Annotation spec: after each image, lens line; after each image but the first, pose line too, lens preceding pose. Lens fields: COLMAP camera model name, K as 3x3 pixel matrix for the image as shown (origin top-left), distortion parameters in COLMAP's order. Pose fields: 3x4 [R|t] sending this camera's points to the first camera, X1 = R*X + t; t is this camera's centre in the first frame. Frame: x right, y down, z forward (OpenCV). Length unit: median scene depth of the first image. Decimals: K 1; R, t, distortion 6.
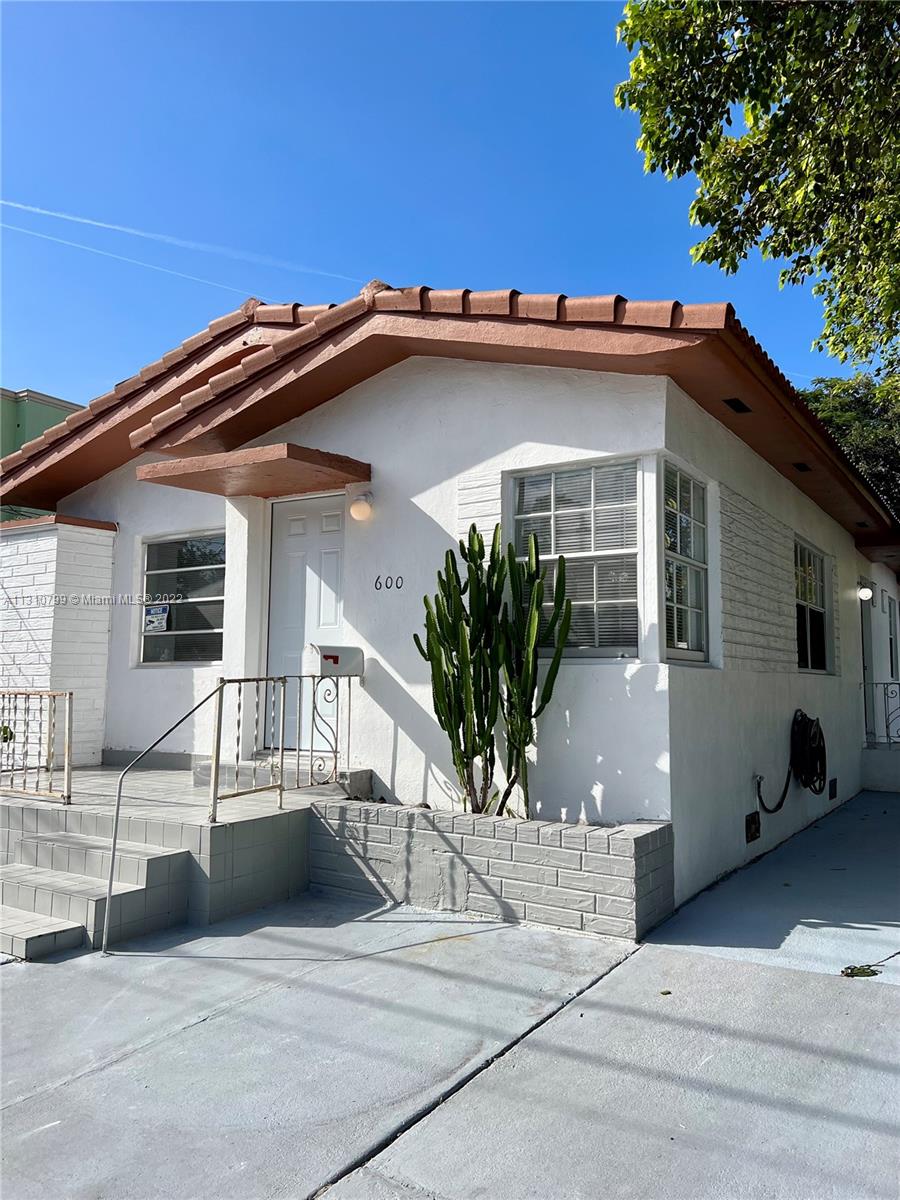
lens RADIAL K [[902.6, 0, 450.0], [0, 902.6, 600.0], [0, 0, 1]] dist [0.063287, -0.070283]
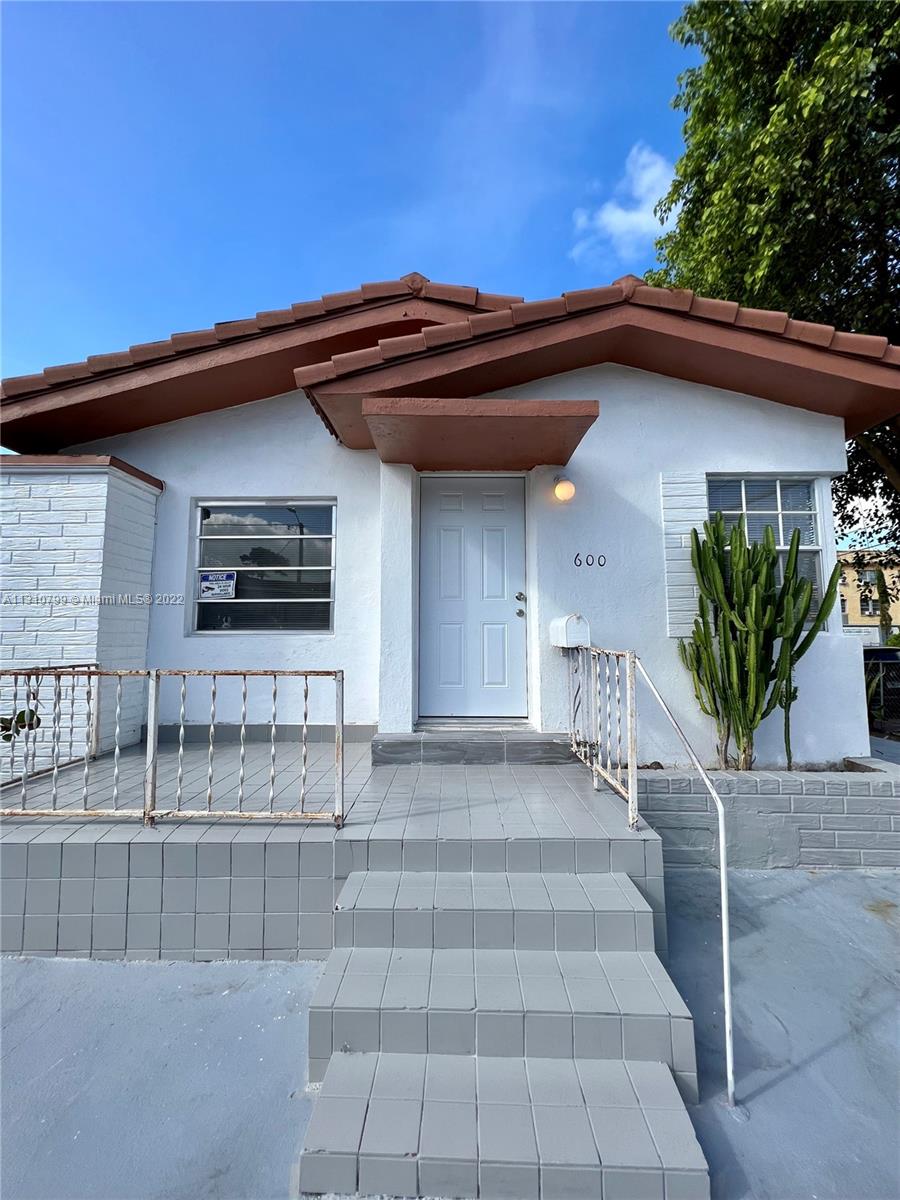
lens RADIAL K [[478.5, 0, 448.9], [0, 478.5, 598.6], [0, 0, 1]] dist [-0.002911, 0.000660]
pose [[0.851038, 0.039119, 0.523646, -0.463854], [-0.040810, 0.999132, -0.008315, 0.035273], [-0.523517, -0.014293, 0.851896, 0.536618]]
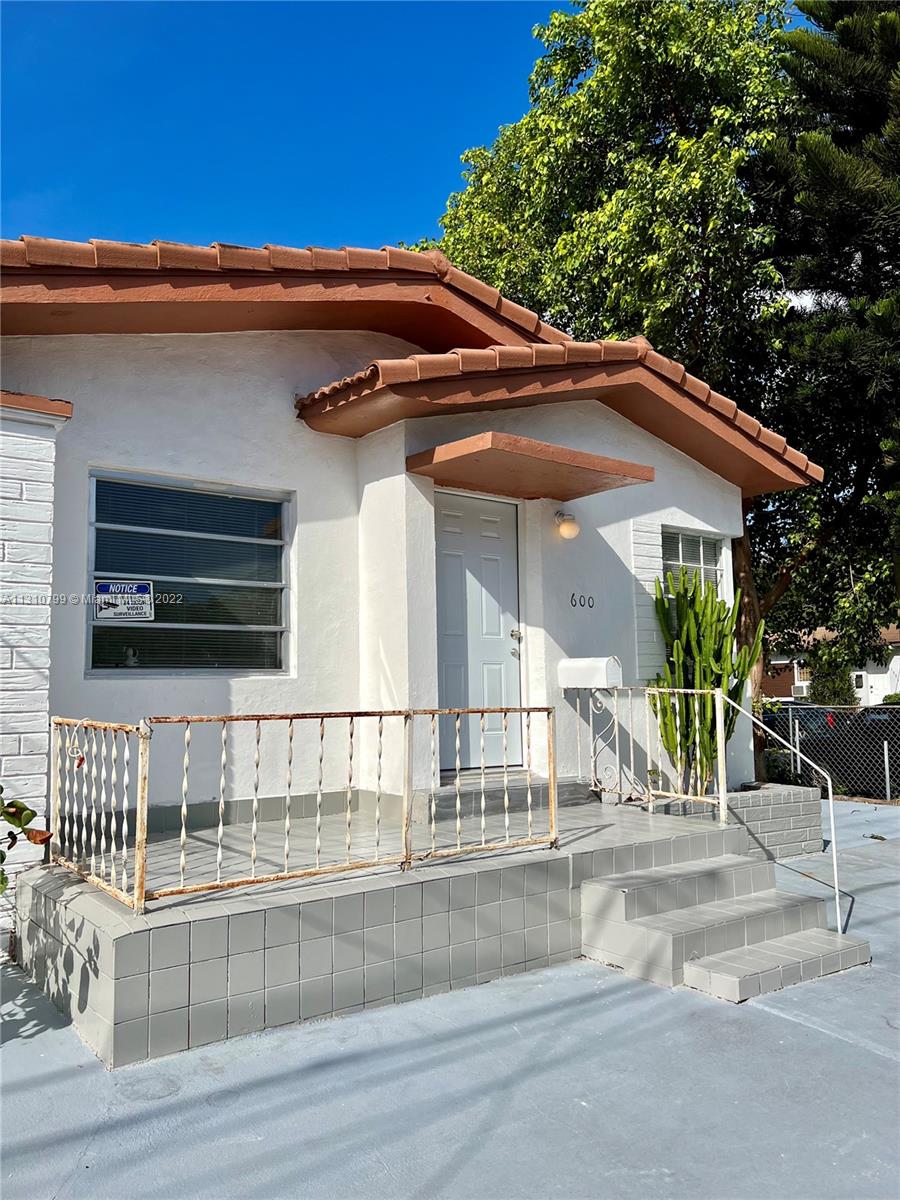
lens RADIAL K [[902.6, 0, 450.0], [0, 902.6, 600.0], [0, 0, 1]] dist [0.063287, -0.070283]
pose [[0.359888, 0.082468, 0.929344, -1.017301], [-0.074709, 0.995435, -0.059402, 0.049982], [-0.930000, -0.048053, 0.364406, 0.679041]]
